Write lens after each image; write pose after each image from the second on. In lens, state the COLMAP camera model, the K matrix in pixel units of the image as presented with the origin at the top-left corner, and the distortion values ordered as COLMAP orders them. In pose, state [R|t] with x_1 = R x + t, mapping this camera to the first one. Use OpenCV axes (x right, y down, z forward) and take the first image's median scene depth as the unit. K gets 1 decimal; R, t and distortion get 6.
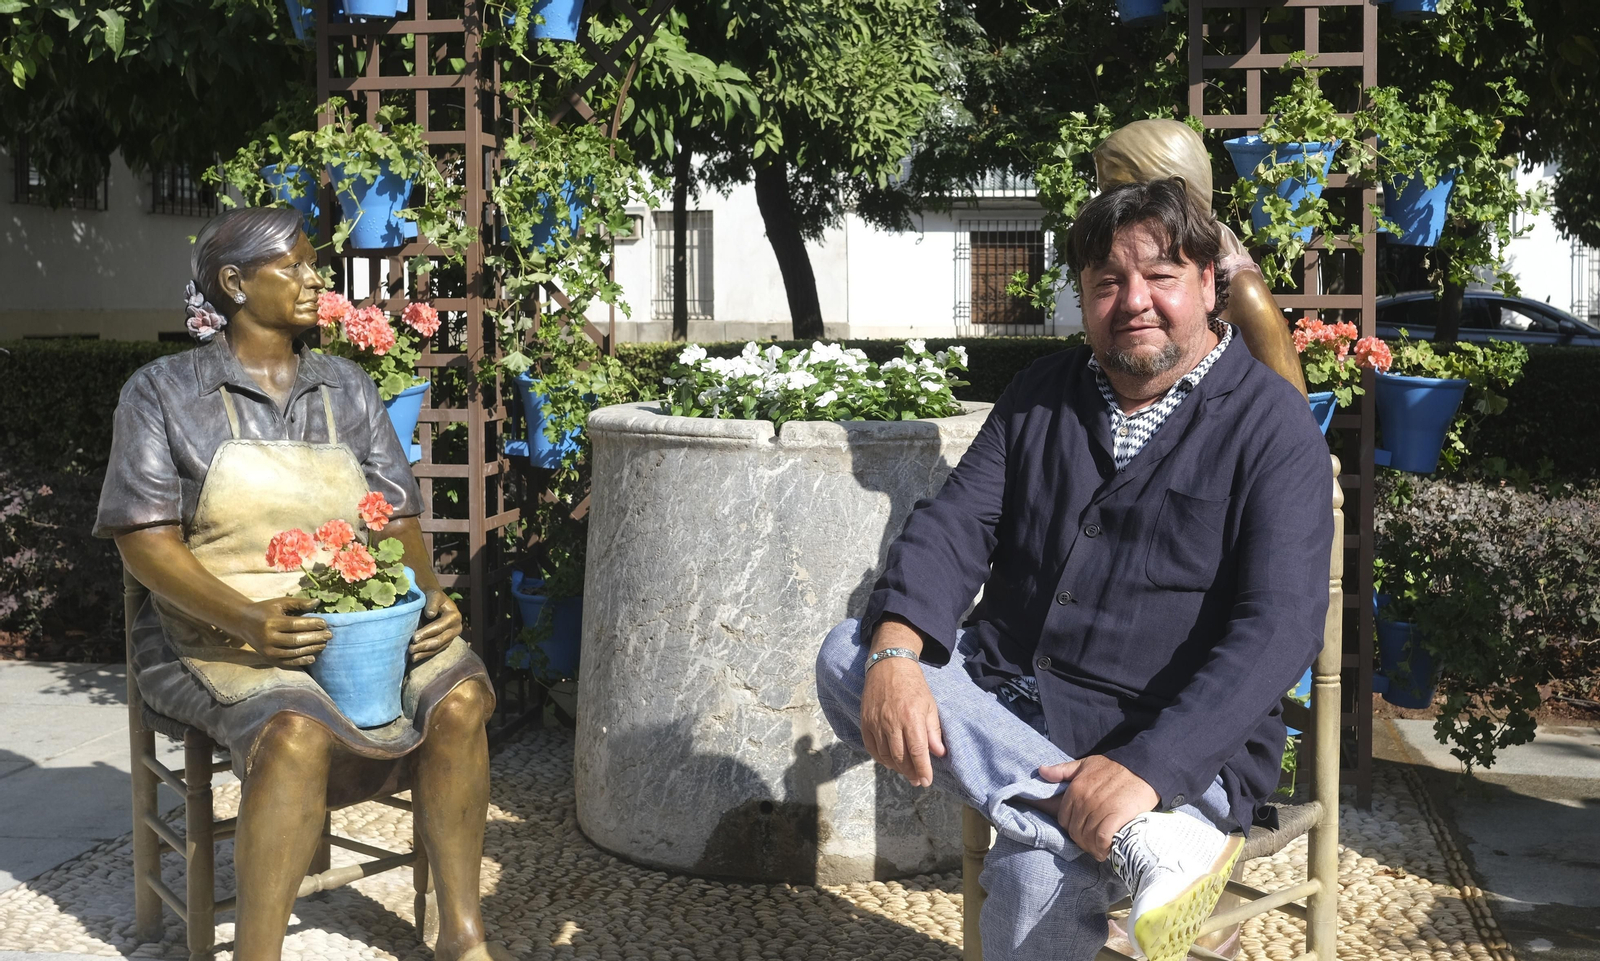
lens RADIAL K [[1611.7, 0, 863.5], [0, 1611.7, 369.6], [0, 0, 1]] dist [-0.067900, 0.172972]
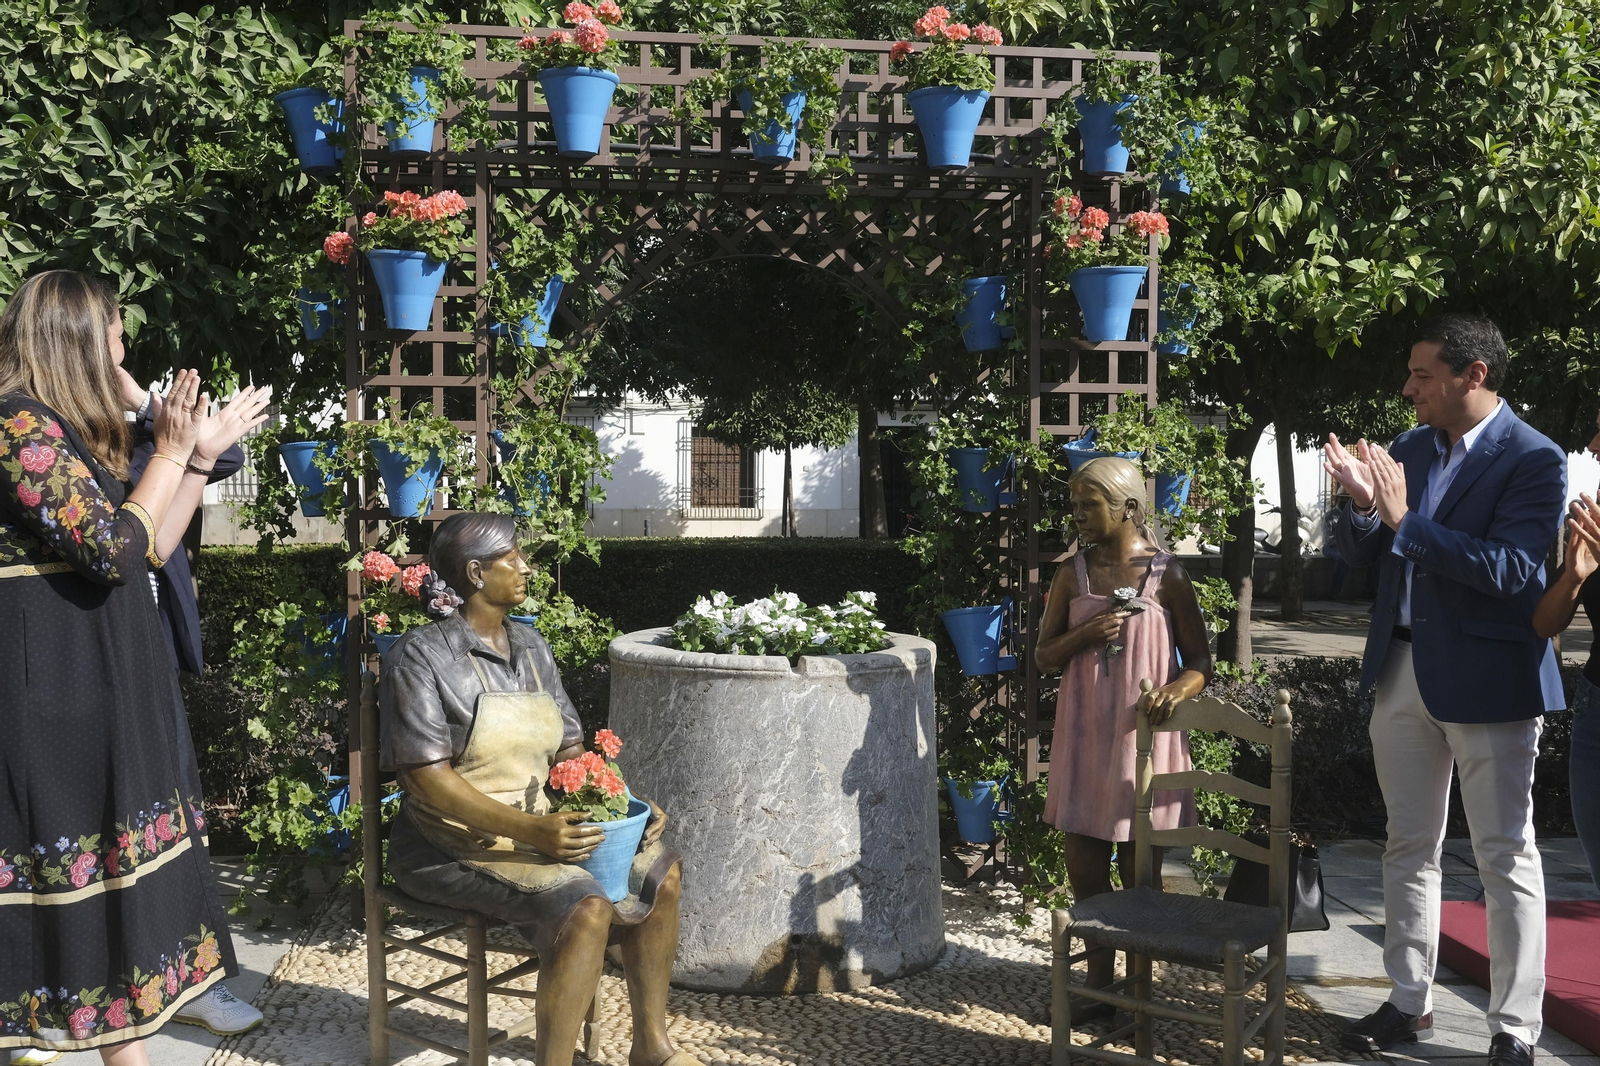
lens RADIAL K [[1402.3, 0, 771.3], [0, 1402.3, 558.8], [0, 0, 1]] dist [-0.055999, 0.138666]
pose [[0.968395, -0.007539, 0.249306, -0.384486], [0.004975, 0.999928, 0.010915, -0.066834], [-0.249370, -0.009330, 0.968363, -0.150483]]
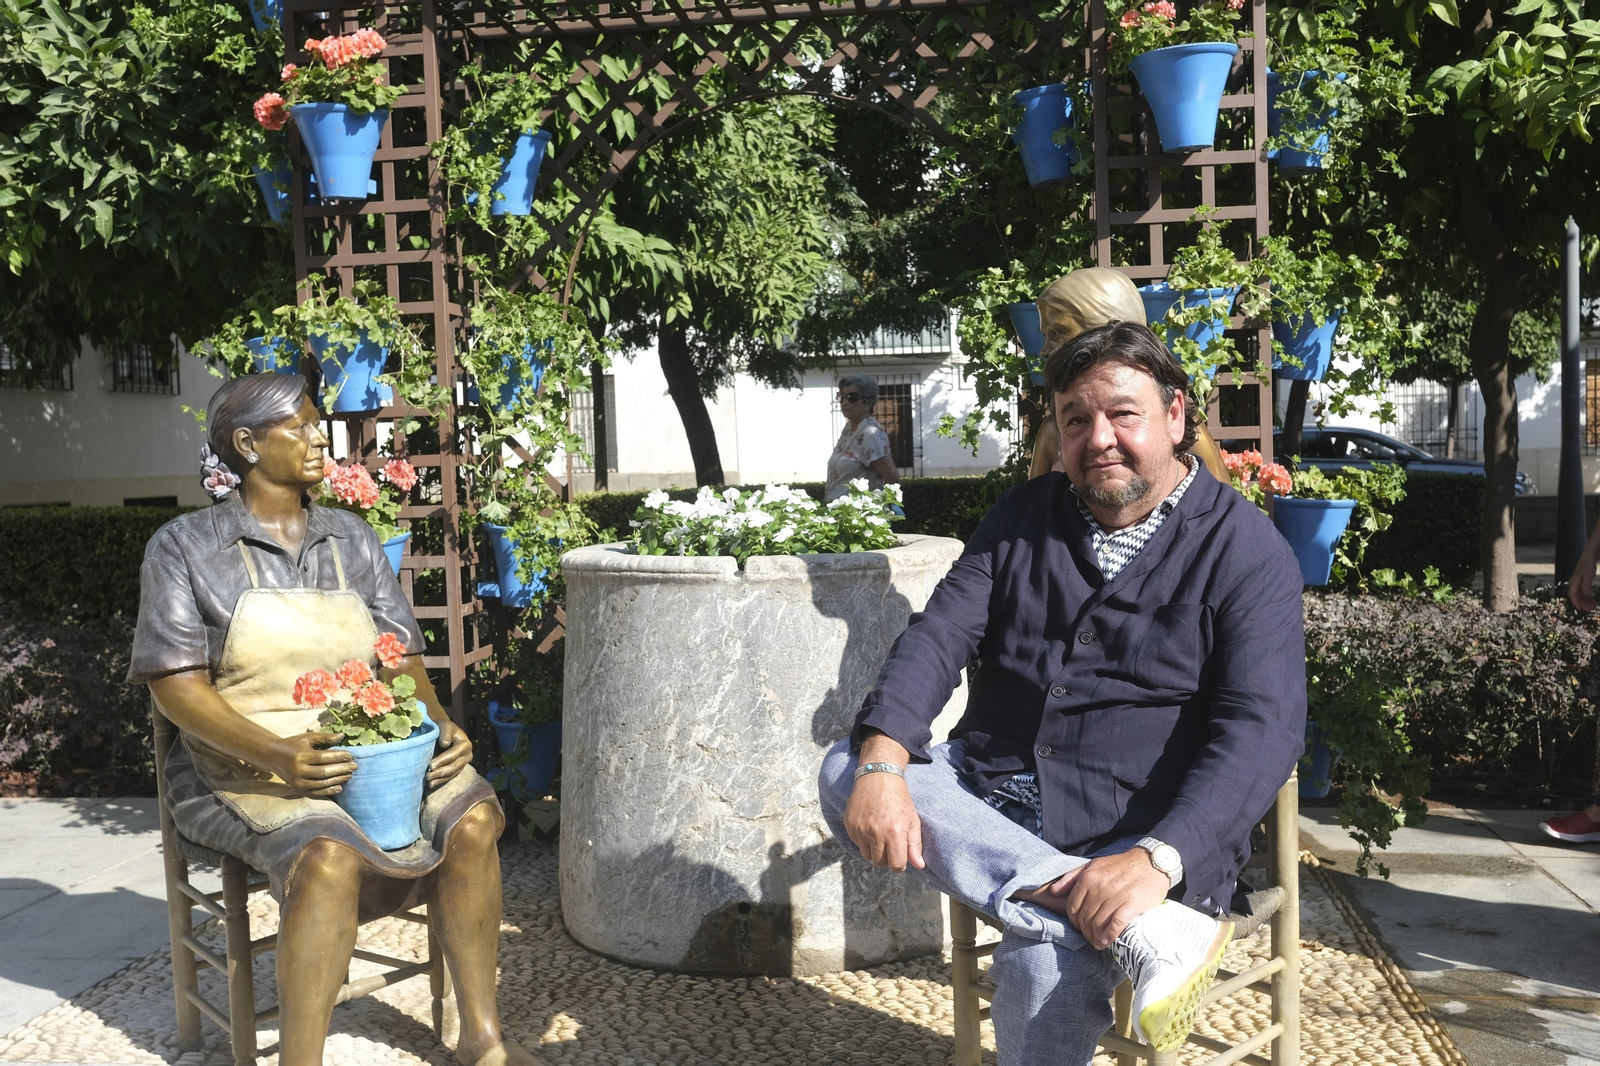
lens RADIAL K [[1433.4, 0, 777.3], [0, 1433.4, 543.8], [0, 0, 1]] dist [-0.066370, 0.161486]
pose [[0.999354, -0.031784, 0.016801, -0.046836], [0.031407, 0.999260, 0.022221, 0.002531], [-0.017495, -0.021679, 0.999612, 0.028254]]
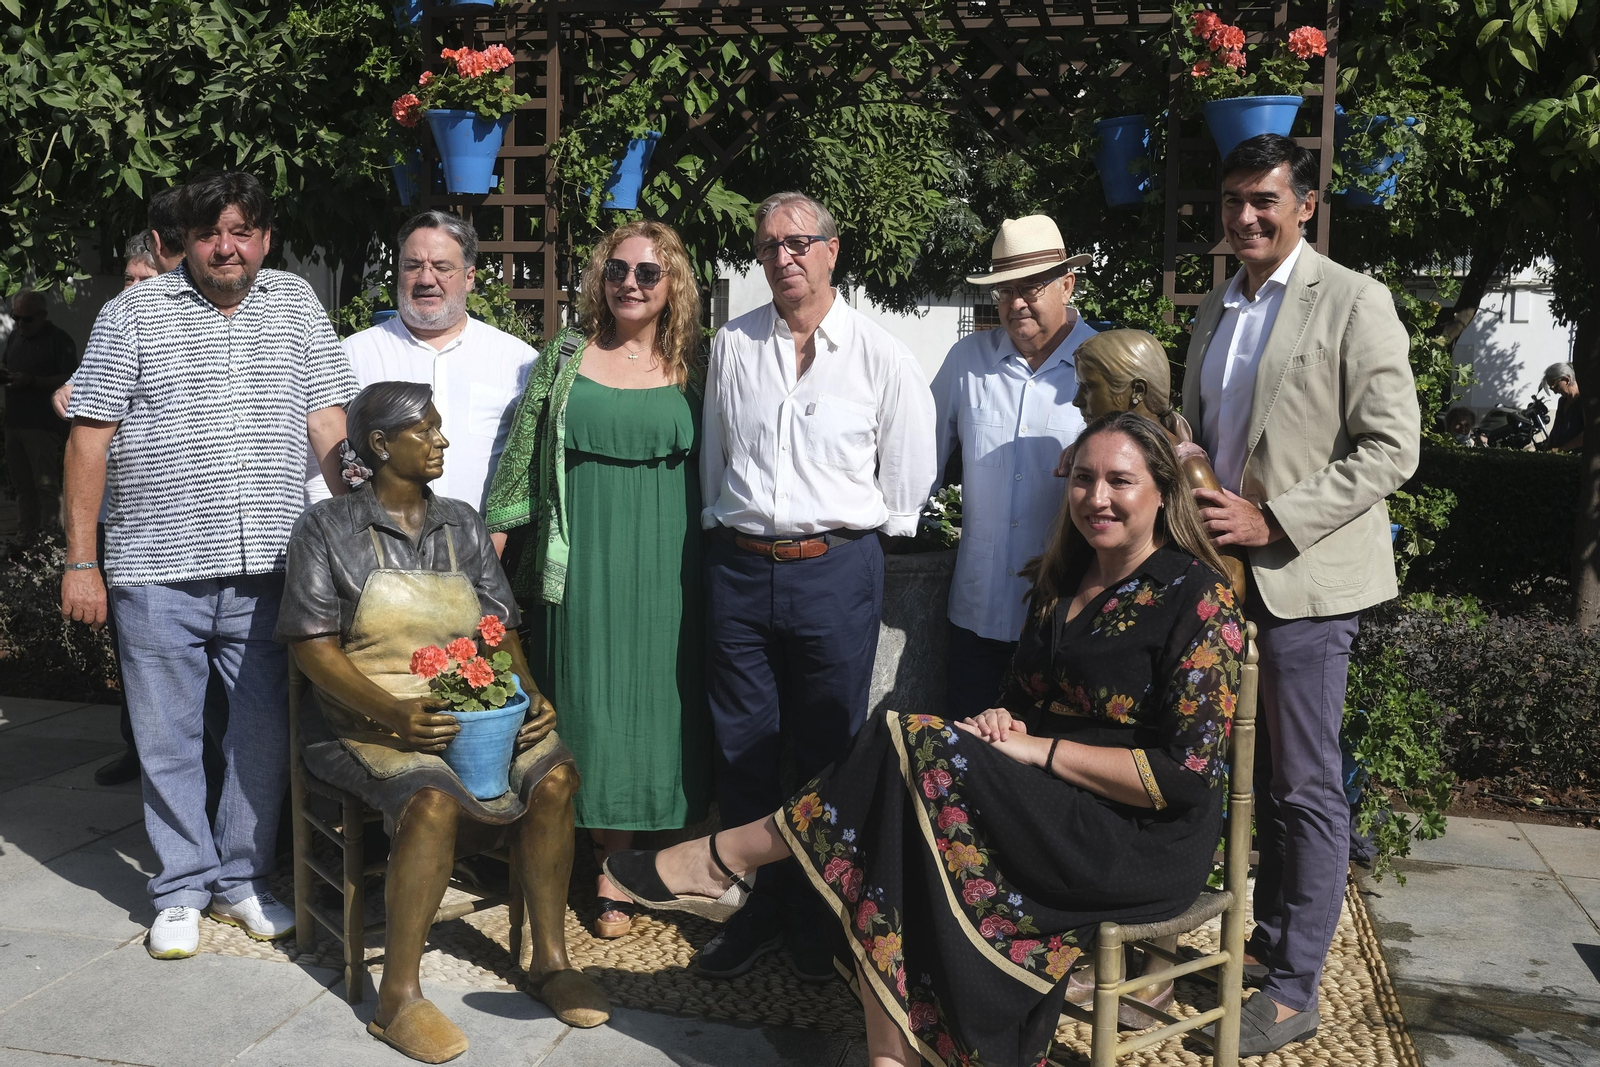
lens RADIAL K [[1532.8, 0, 763.9], [0, 1532.8, 497.9], [0, 0, 1]] dist [-0.064442, 0.166833]
pose [[0.997383, 0.027041, -0.067050, -0.008662], [-0.024118, 0.998739, 0.044031, -0.062278], [0.068156, -0.042299, 0.996778, -0.156080]]
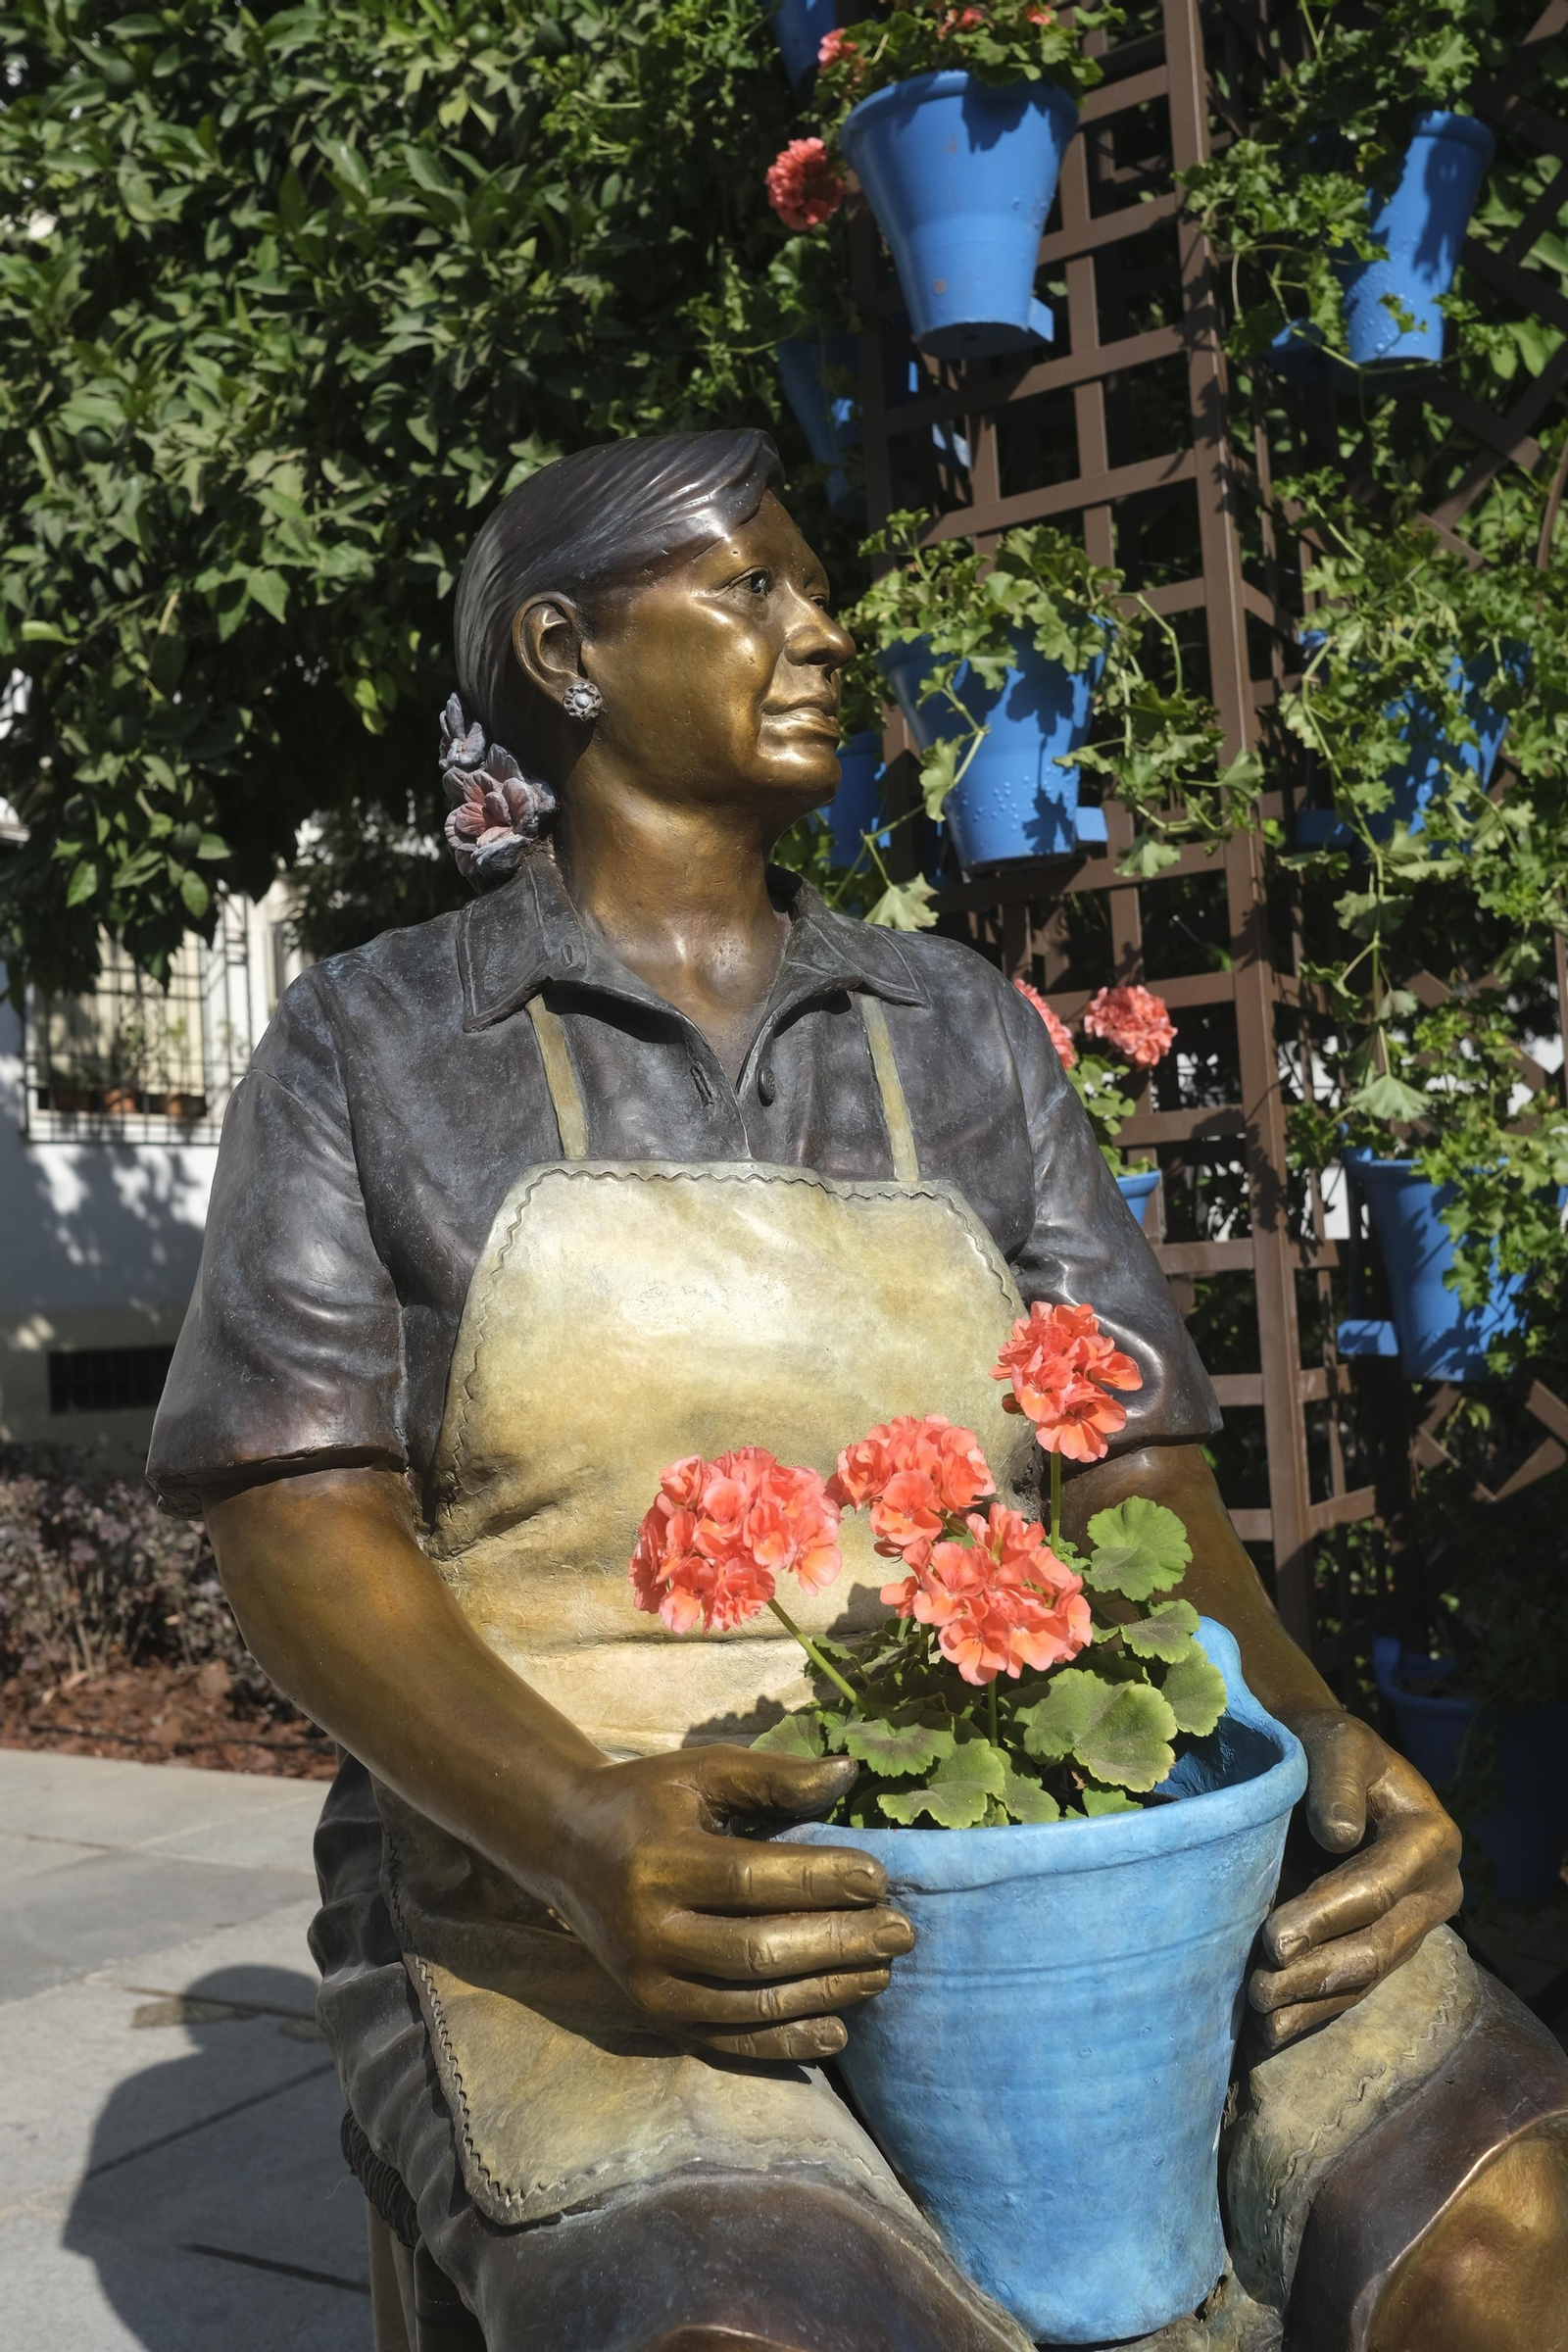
lens RADIAL K [[2253.2, 0, 785.7], [0, 2253.2, 1138.6], [0, 0, 1]] dist [-0.064442, 0.166833]
pose [[0.919775, -0.080335, -0.384136, -0.173995], [0.043784, 0.993719, -0.102982, 0.069806], [0.389996, 0.077902, 0.917515, 0.552764]]
